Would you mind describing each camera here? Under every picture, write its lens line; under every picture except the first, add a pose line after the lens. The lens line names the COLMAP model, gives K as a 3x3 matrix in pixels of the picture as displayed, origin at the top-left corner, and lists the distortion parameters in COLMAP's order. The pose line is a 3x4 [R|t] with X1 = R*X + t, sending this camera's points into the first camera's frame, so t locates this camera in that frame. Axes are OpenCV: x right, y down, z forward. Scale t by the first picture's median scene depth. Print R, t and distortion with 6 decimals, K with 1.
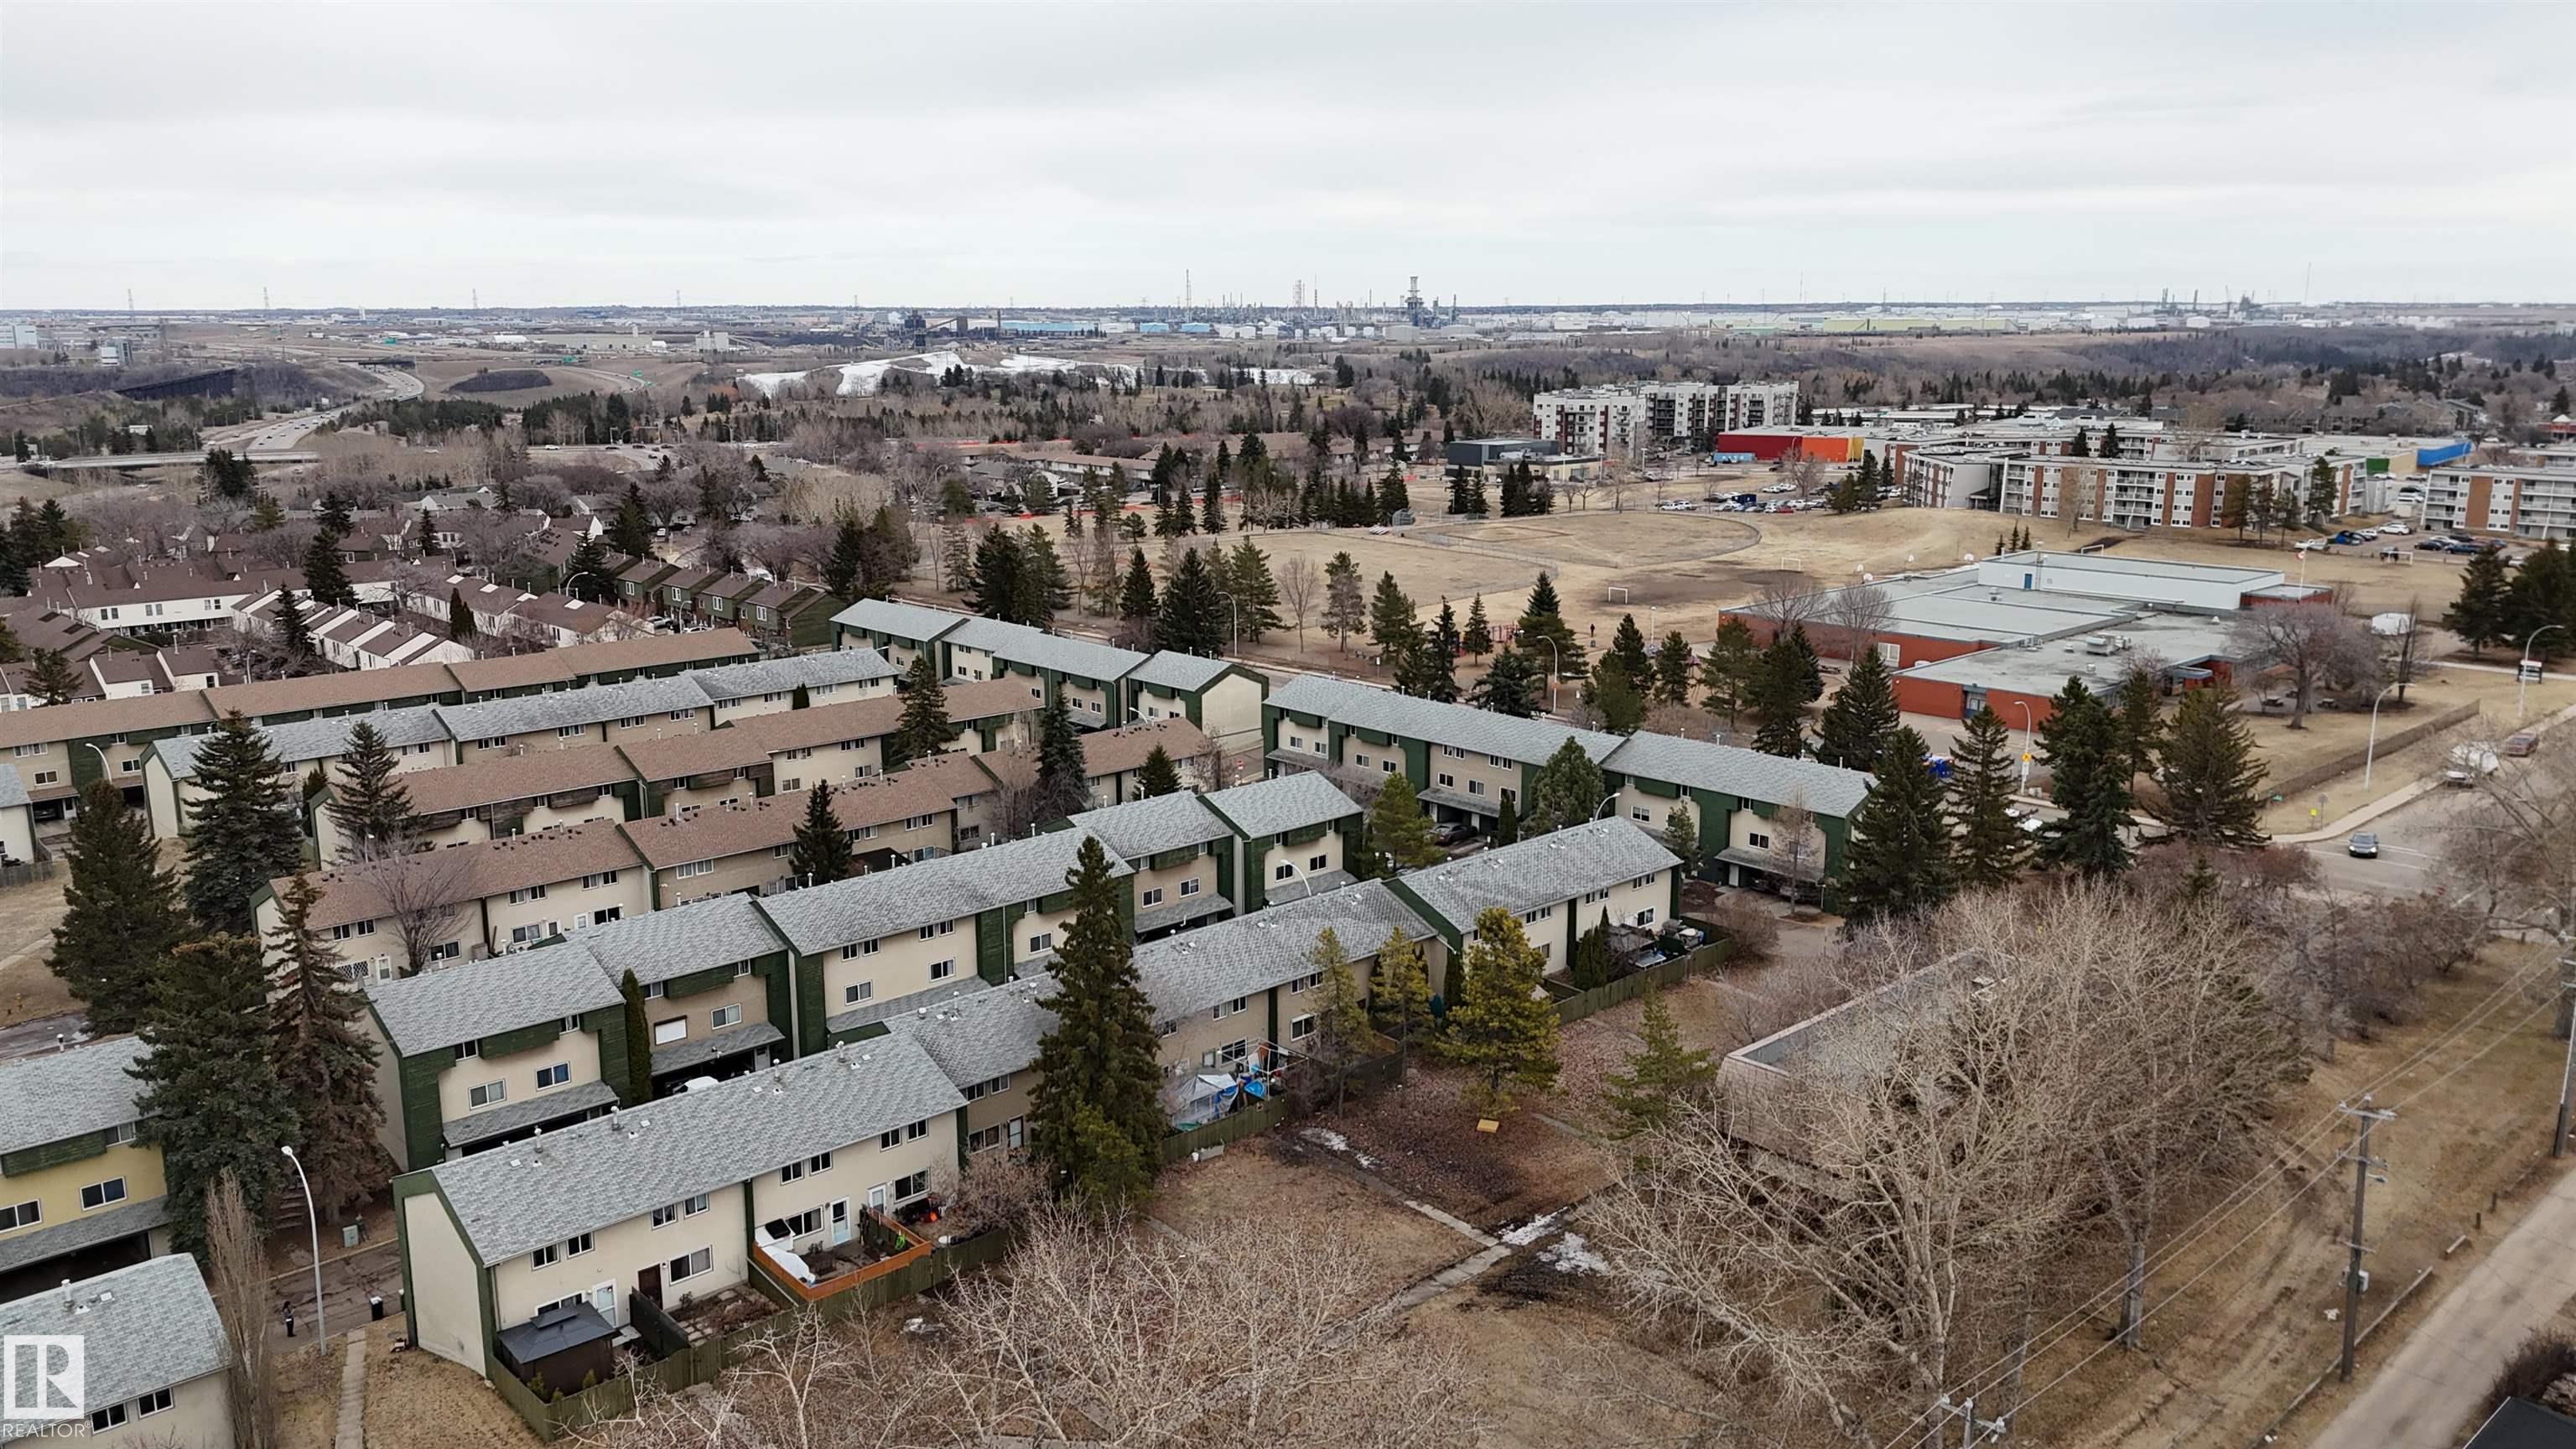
lens RADIAL K [[1882.8, 0, 1288.0], [0, 1882.8, 724.5], [0, 0, 1]] dist [0.084387, -0.083323]
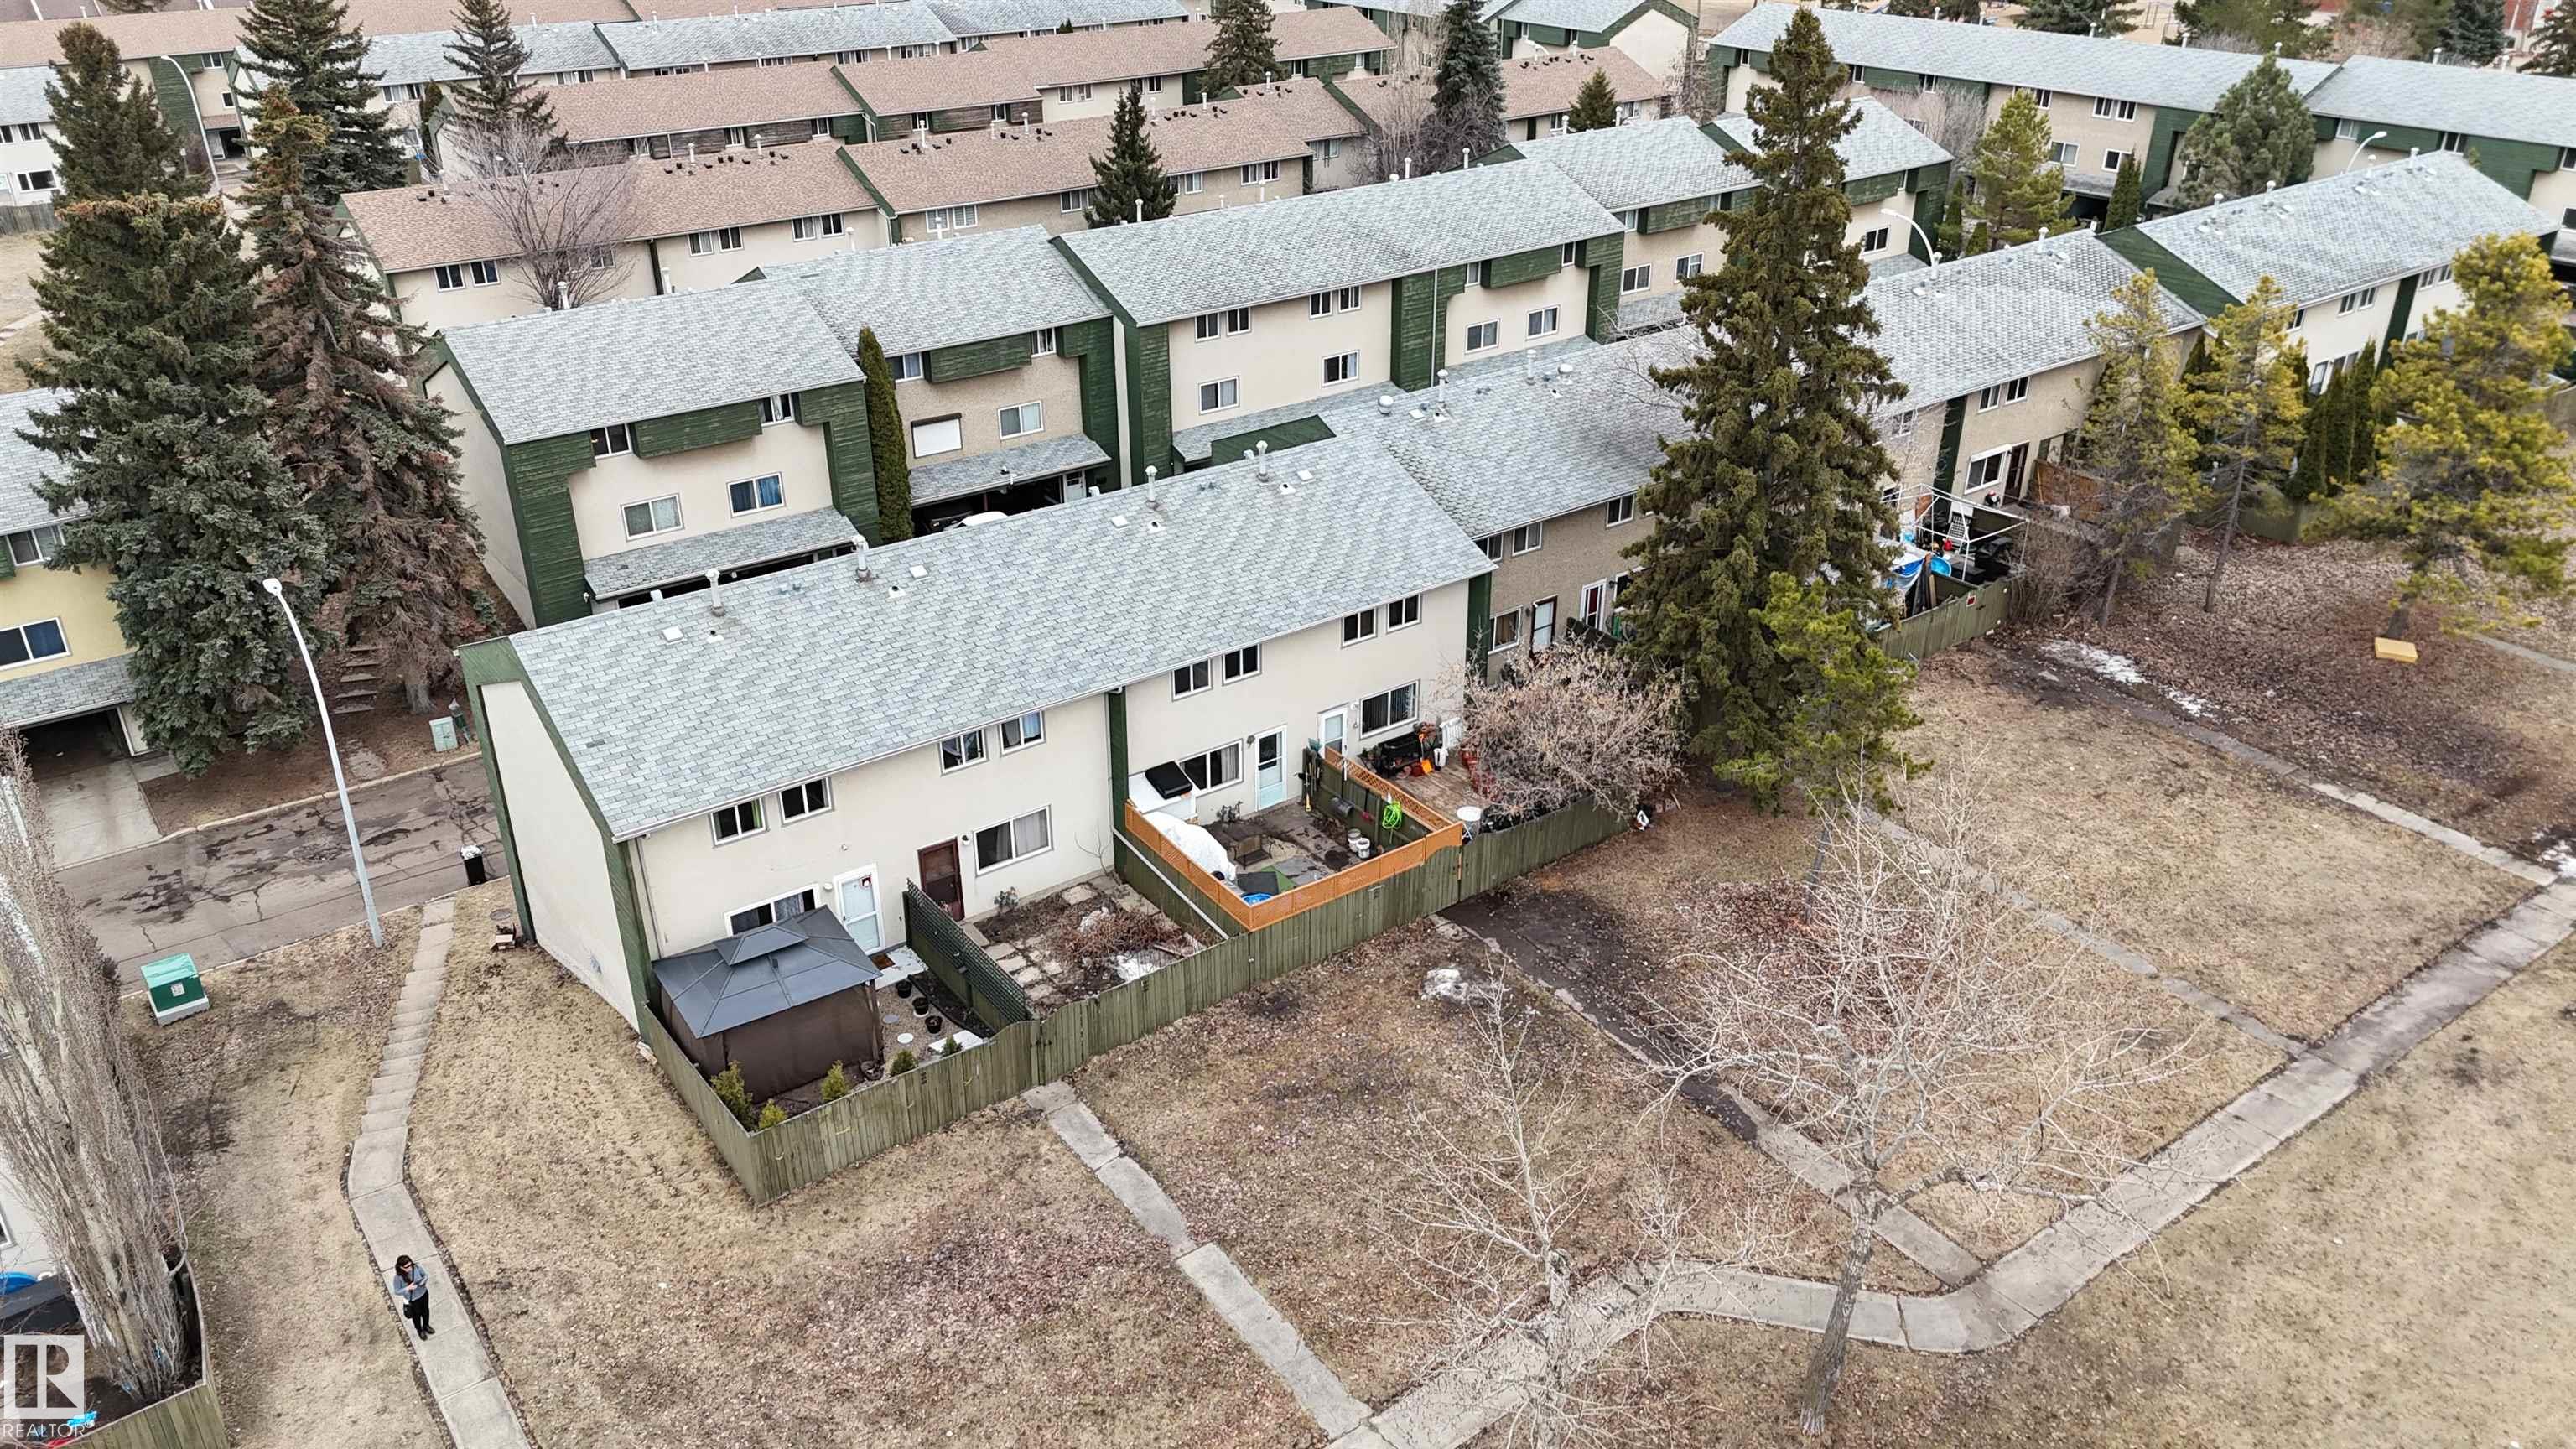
lens RADIAL K [[1882.8, 0, 1288.0], [0, 1882.8, 724.5], [0, 0, 1]] dist [0.084387, -0.083323]
pose [[0.993266, 0.050552, -0.104243, -0.156658], [-0.021677, 0.964983, 0.261414, 0.097549], [0.113808, -0.257394, 0.959581, 0.437680]]
